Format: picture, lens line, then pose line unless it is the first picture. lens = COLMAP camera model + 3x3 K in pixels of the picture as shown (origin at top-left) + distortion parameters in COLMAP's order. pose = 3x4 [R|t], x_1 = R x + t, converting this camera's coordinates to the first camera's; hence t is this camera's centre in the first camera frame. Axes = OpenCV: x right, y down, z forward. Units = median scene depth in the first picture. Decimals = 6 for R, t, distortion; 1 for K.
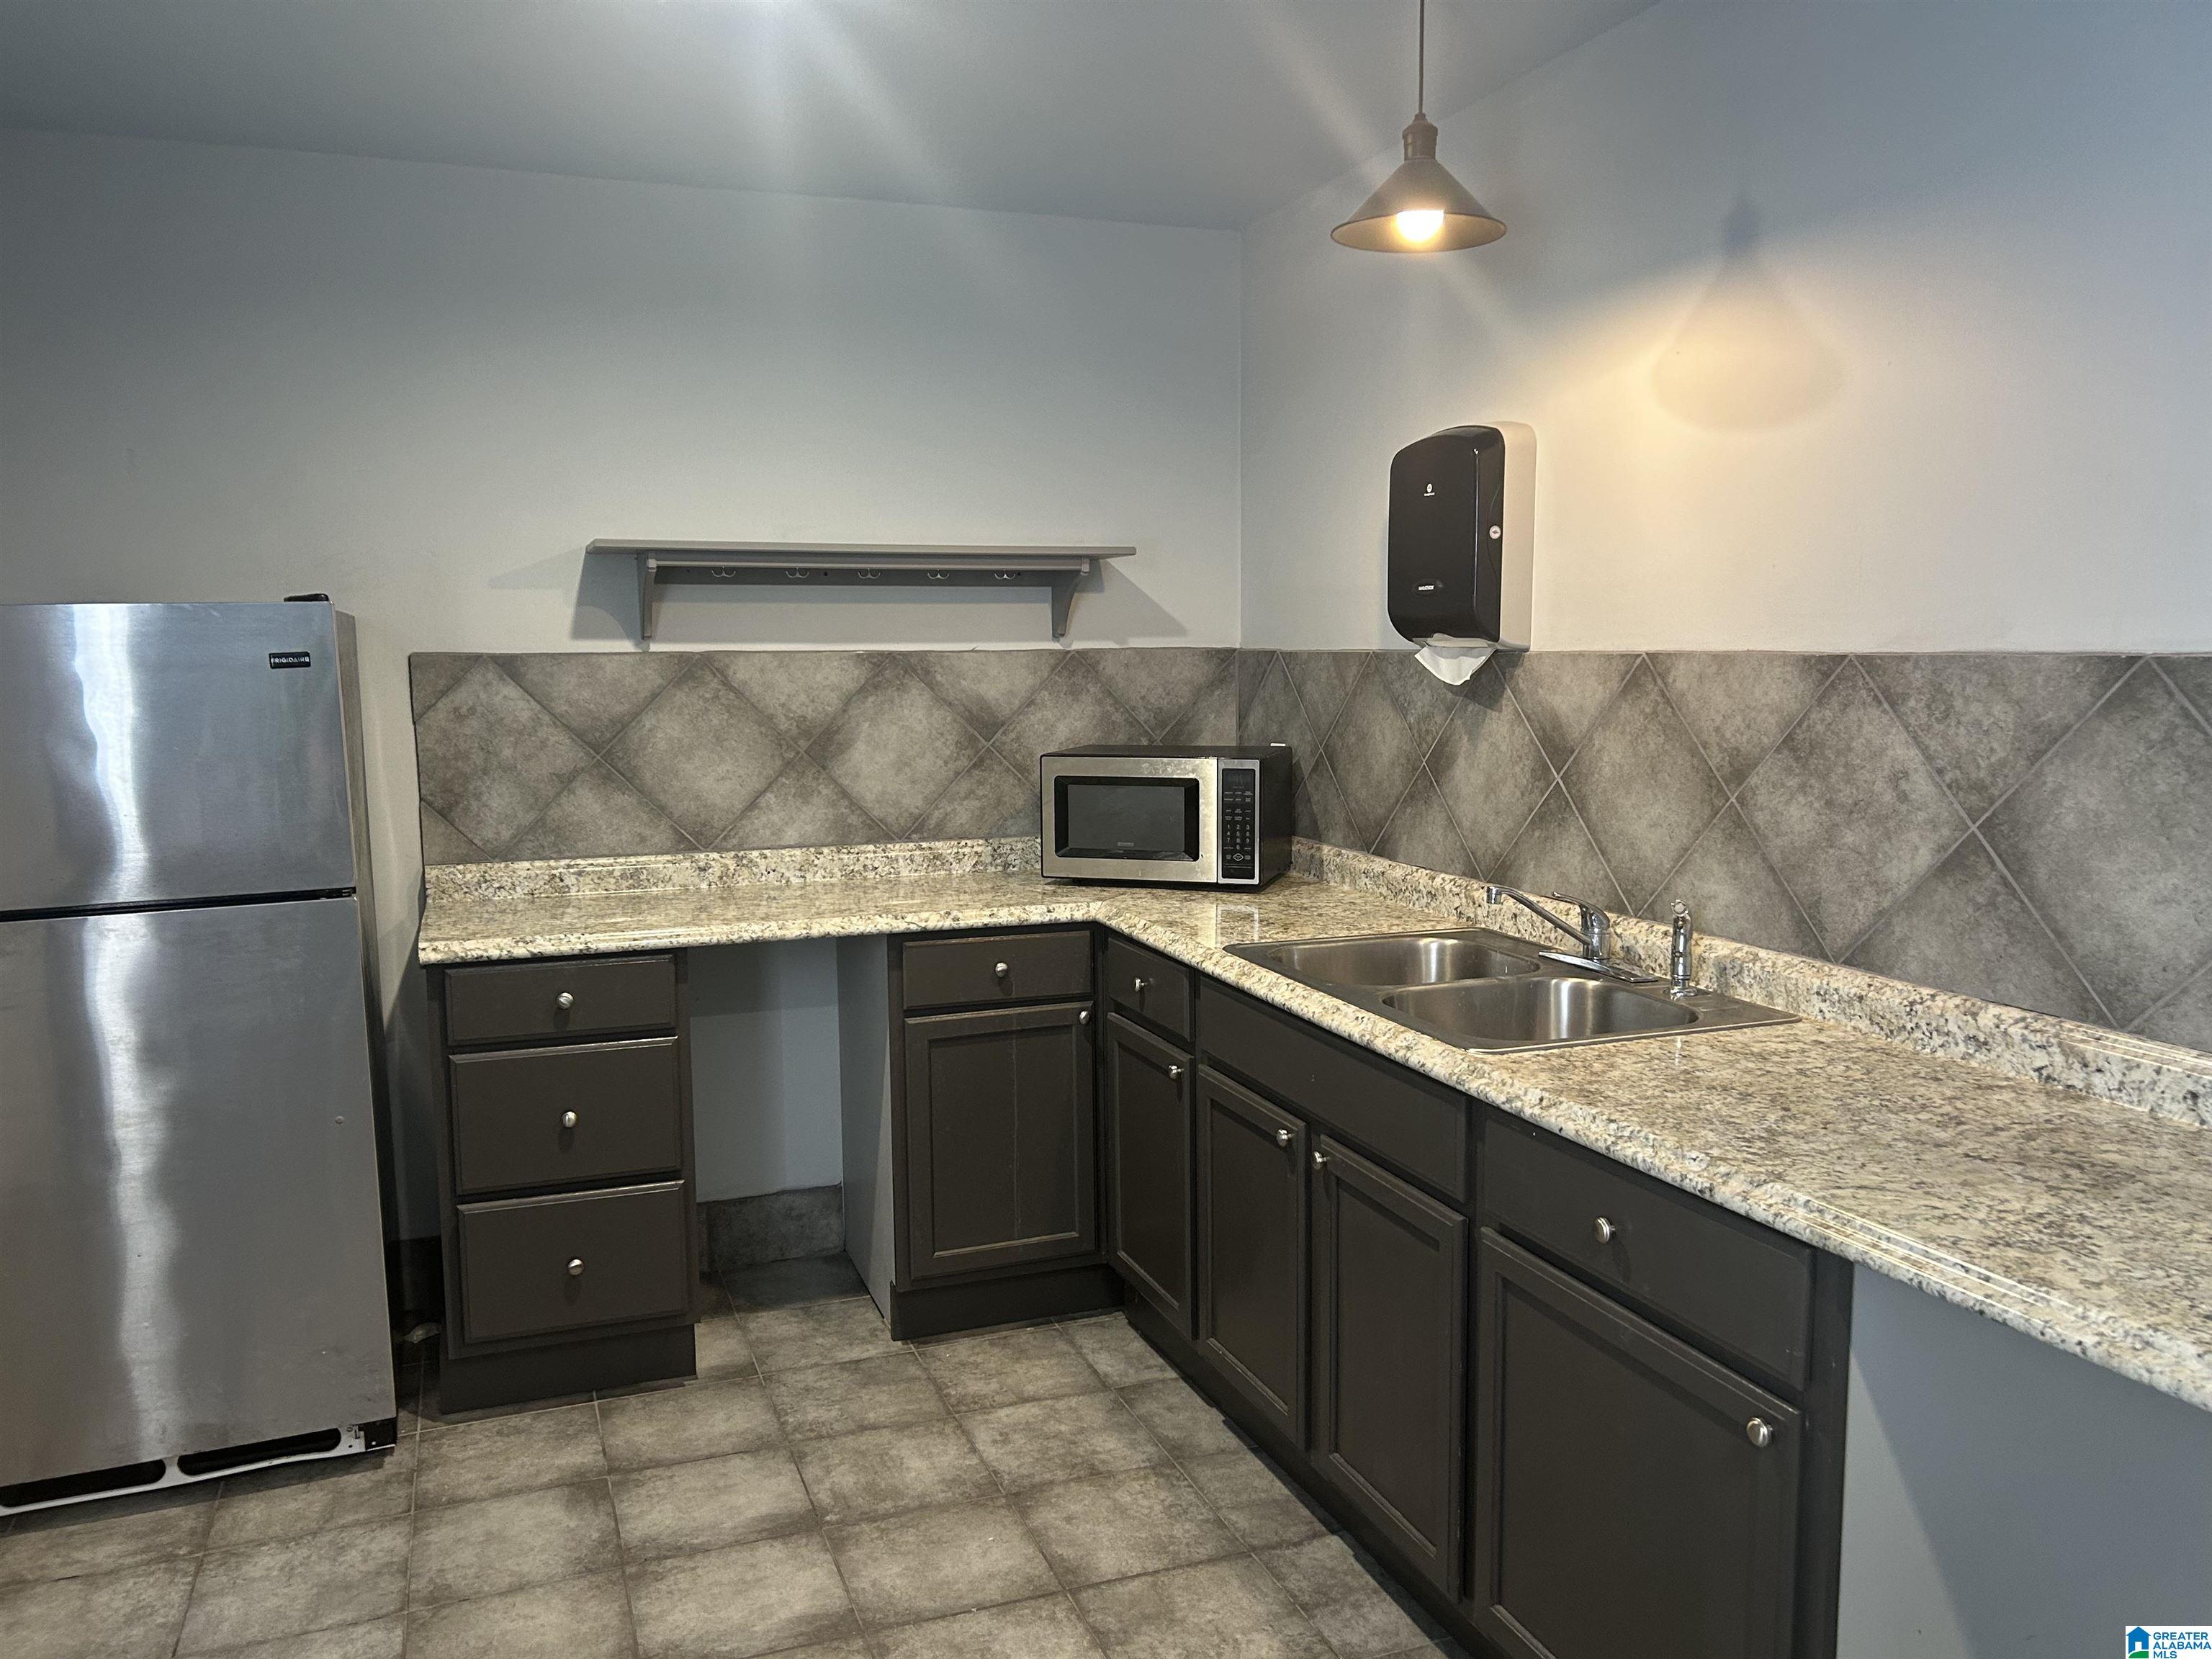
lens RADIAL K [[1657.8, 0, 1099.1], [0, 1657.8, 831.3], [0, 0, 1]] dist [0.050953, -0.051385]
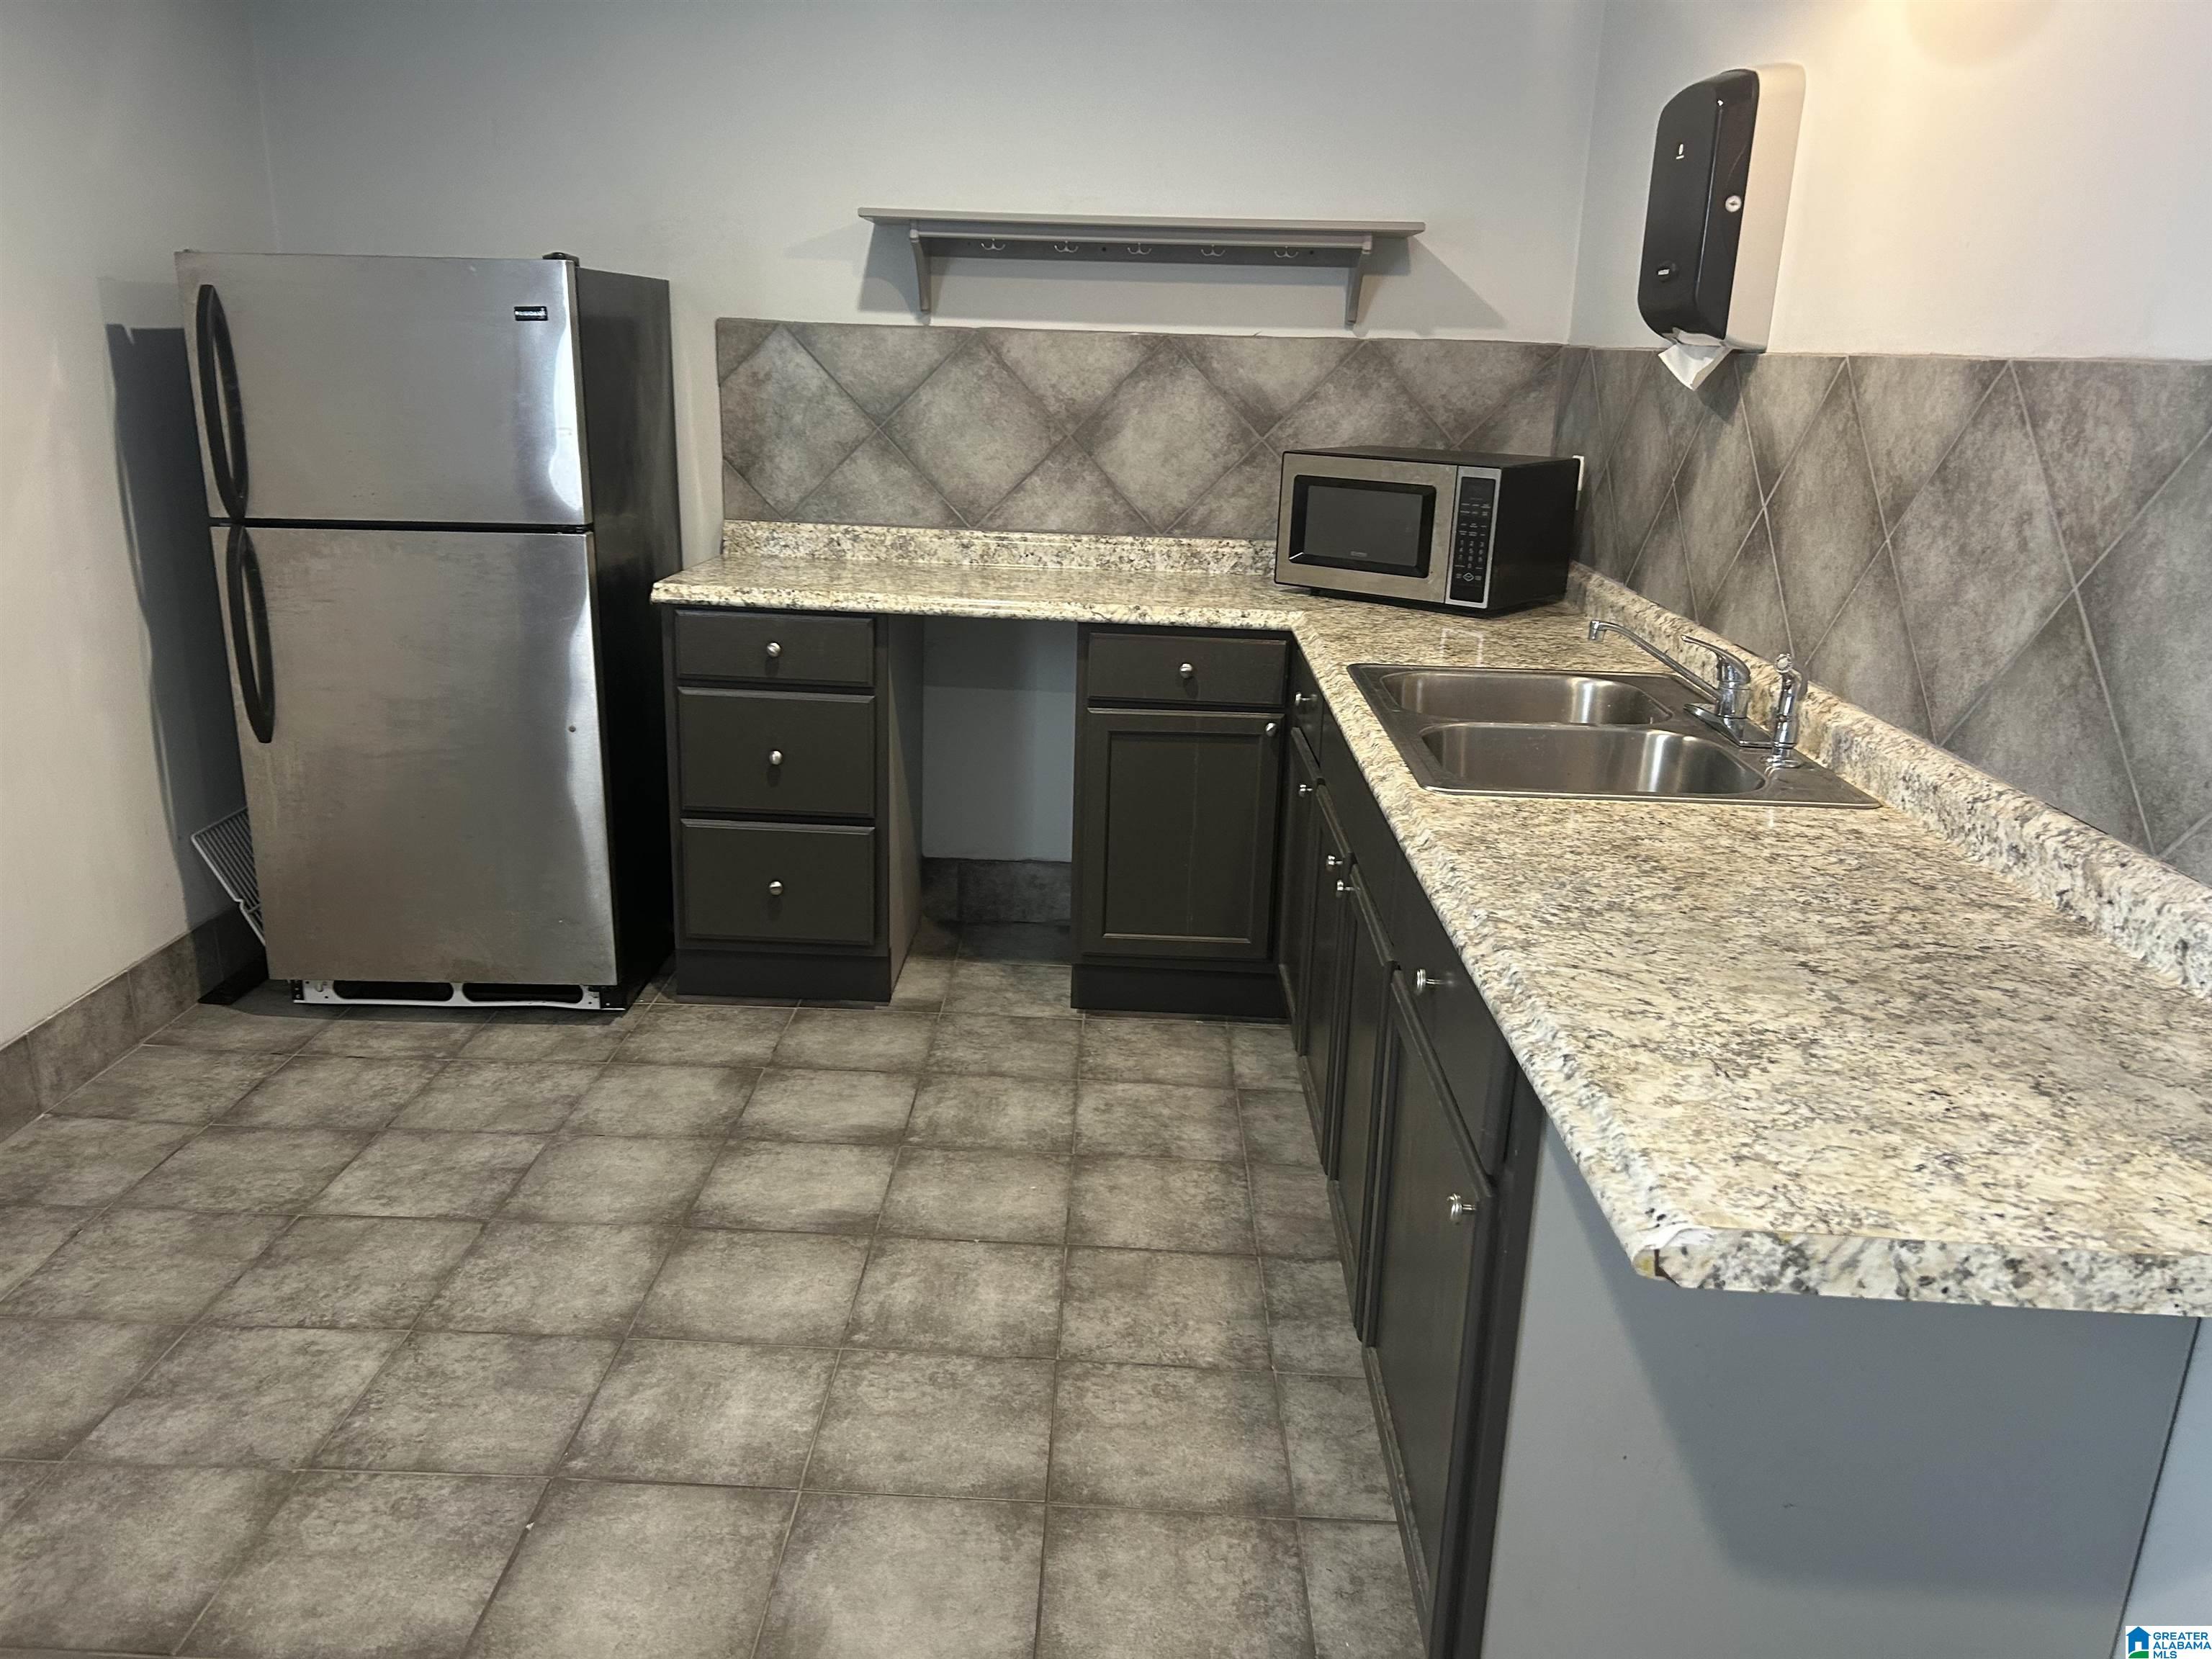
lens RADIAL K [[1657.8, 0, 1090.1], [0, 1657.8, 828.1], [0, 0, 1]] dist [0.050953, -0.051385]
pose [[0.925012, 0.140836, -0.352871, 0.283075], [-0.079878, 0.980090, 0.181776, 0.001425], [0.371446, -0.139958, 0.917845, 0.062784]]
